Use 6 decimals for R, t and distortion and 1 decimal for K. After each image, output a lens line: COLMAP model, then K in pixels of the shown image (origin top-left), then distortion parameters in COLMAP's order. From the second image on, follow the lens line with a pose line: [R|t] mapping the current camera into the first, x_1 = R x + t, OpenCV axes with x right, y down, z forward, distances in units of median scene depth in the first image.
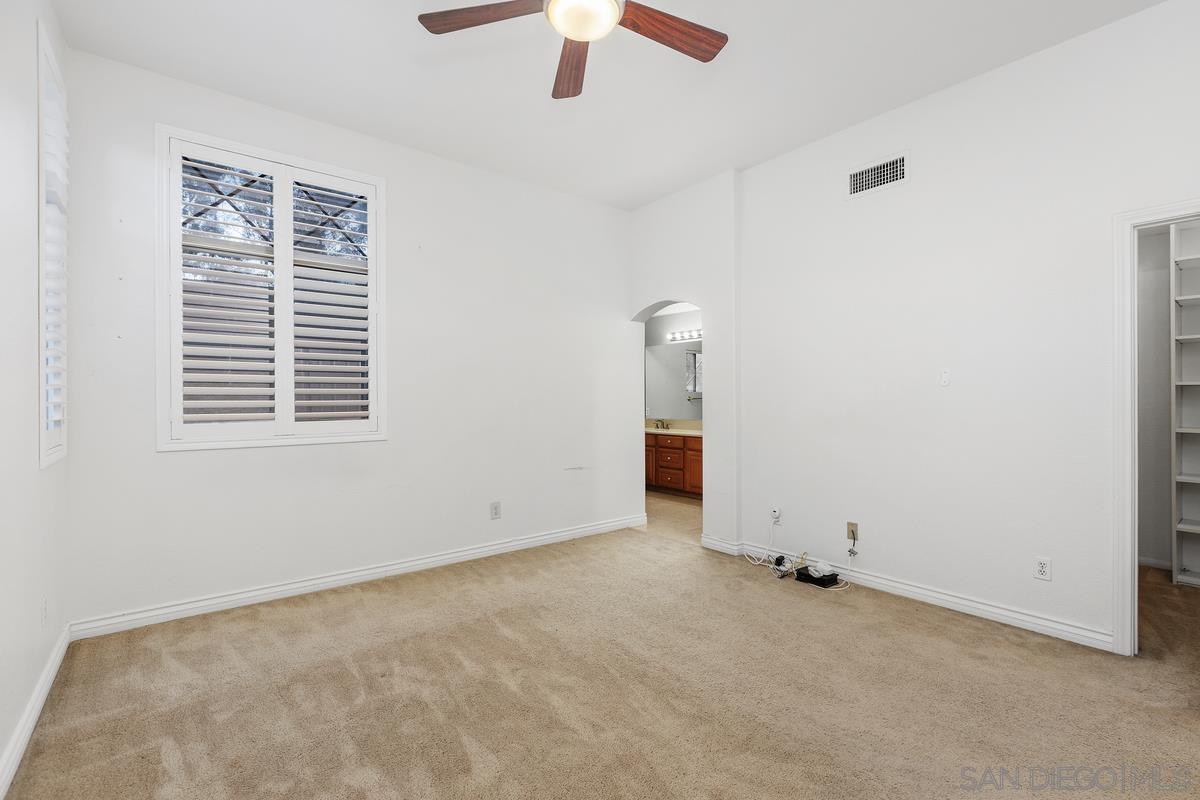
lens RADIAL K [[544.9, 0, 600.6], [0, 544.9, 397.4], [0, 0, 1]] dist [0.003215, -0.002050]
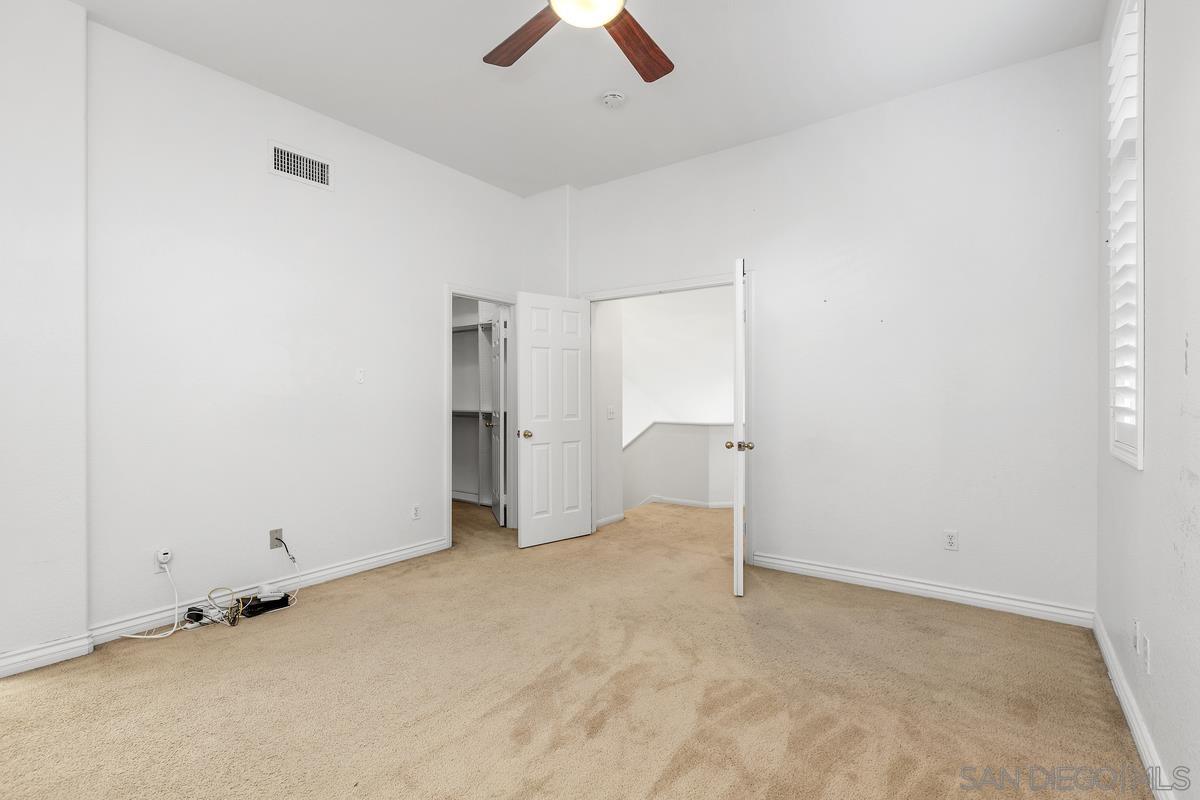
lens RADIAL K [[544.9, 0, 601.9], [0, 544.9, 399.8], [0, 0, 1]] dist [0.003215, -0.002050]
pose [[-0.255301, 0.001107, 0.966861, -0.562199], [0.006602, 0.999978, 0.000598, 0.015961], [-0.966839, 0.006536, -0.255303, 0.709983]]
